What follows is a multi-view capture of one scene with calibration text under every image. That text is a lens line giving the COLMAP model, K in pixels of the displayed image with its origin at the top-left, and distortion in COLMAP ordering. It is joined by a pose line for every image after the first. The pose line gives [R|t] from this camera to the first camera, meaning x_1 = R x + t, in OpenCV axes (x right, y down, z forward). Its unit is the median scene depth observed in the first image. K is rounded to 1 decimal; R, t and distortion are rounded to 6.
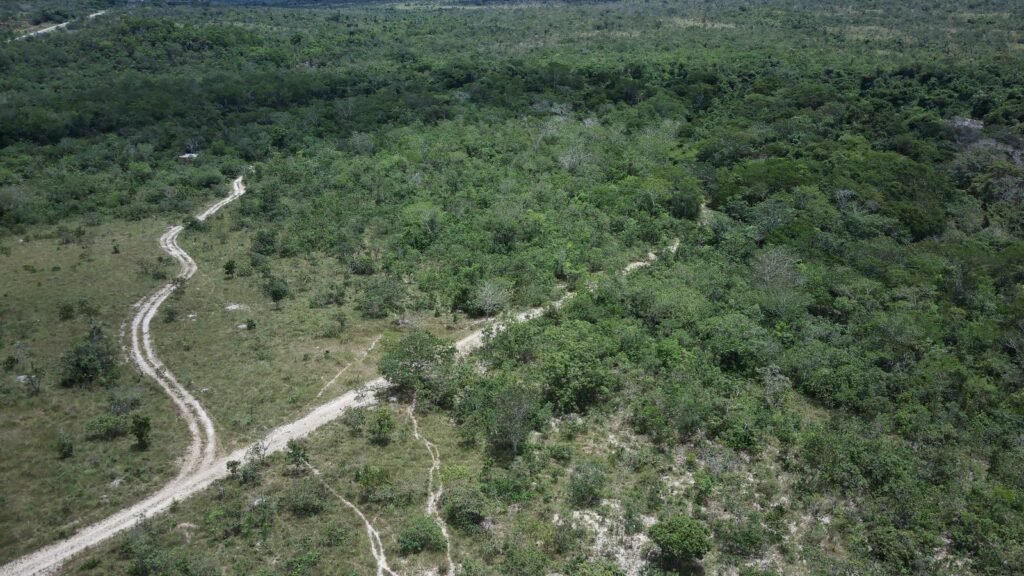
lens RADIAL K [[856.7, 0, 516.9], [0, 856.7, 294.0], [0, 0, 1]] dist [0.073093, -0.152345]
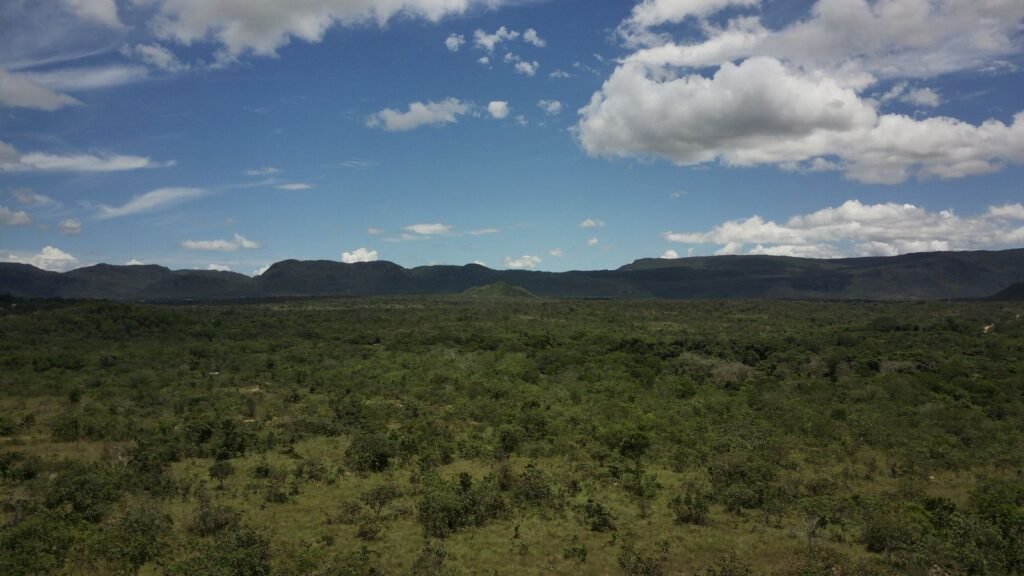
lens RADIAL K [[853.2, 0, 516.3], [0, 853.2, 314.1], [0, 0, 1]] dist [0.062935, -0.109363]
pose [[0.985453, 0.013338, 0.169424, -0.086334], [0.041608, 0.947642, -0.316613, 0.196698], [-0.164776, 0.319057, 0.933301, -0.436142]]
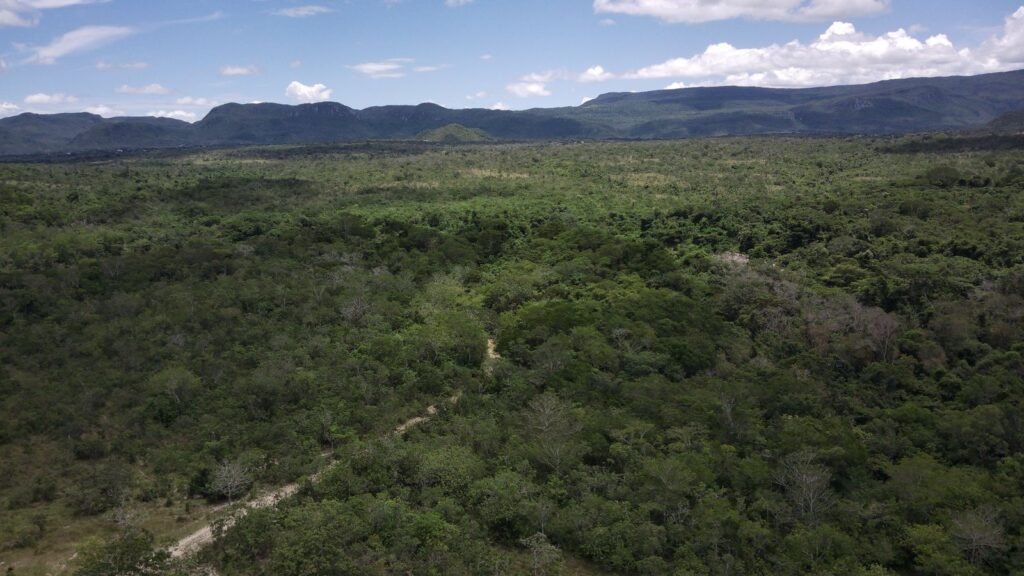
lens RADIAL K [[853.2, 0, 516.3], [0, 853.2, 314.1], [0, 0, 1]] dist [0.062935, -0.109363]
pose [[0.976687, -0.052162, 0.208236, 0.027458], [0.081375, 0.987596, -0.134283, -0.006959], [-0.198649, 0.148098, 0.968817, 0.029062]]
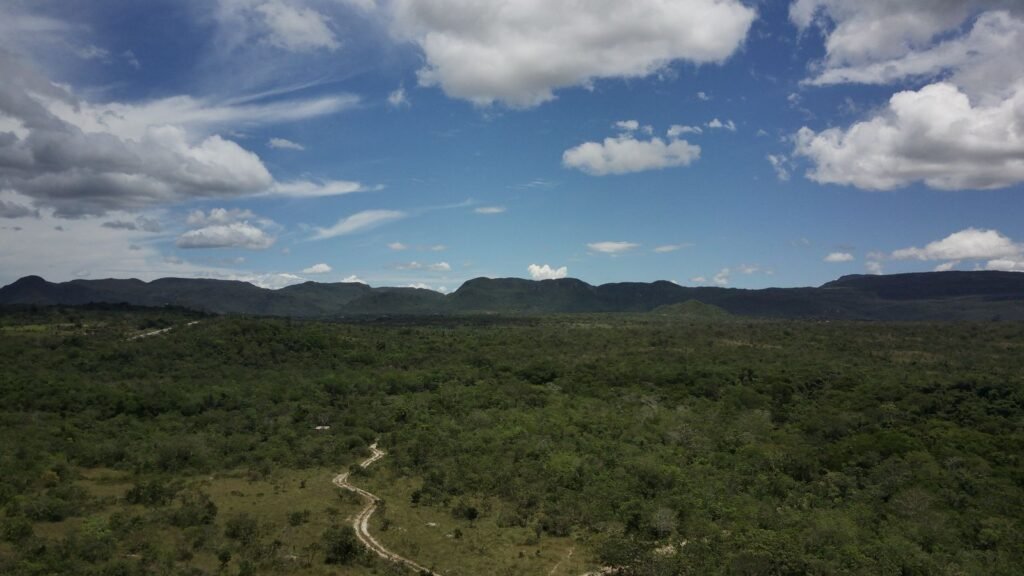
lens RADIAL K [[853.2, 0, 516.3], [0, 853.2, 314.1], [0, 0, 1]] dist [0.062935, -0.109363]
pose [[0.998561, 0.024111, -0.047907, -0.064433], [-0.038845, 0.941033, -0.336078, 0.049179], [0.036979, 0.337455, 0.940615, -0.055981]]
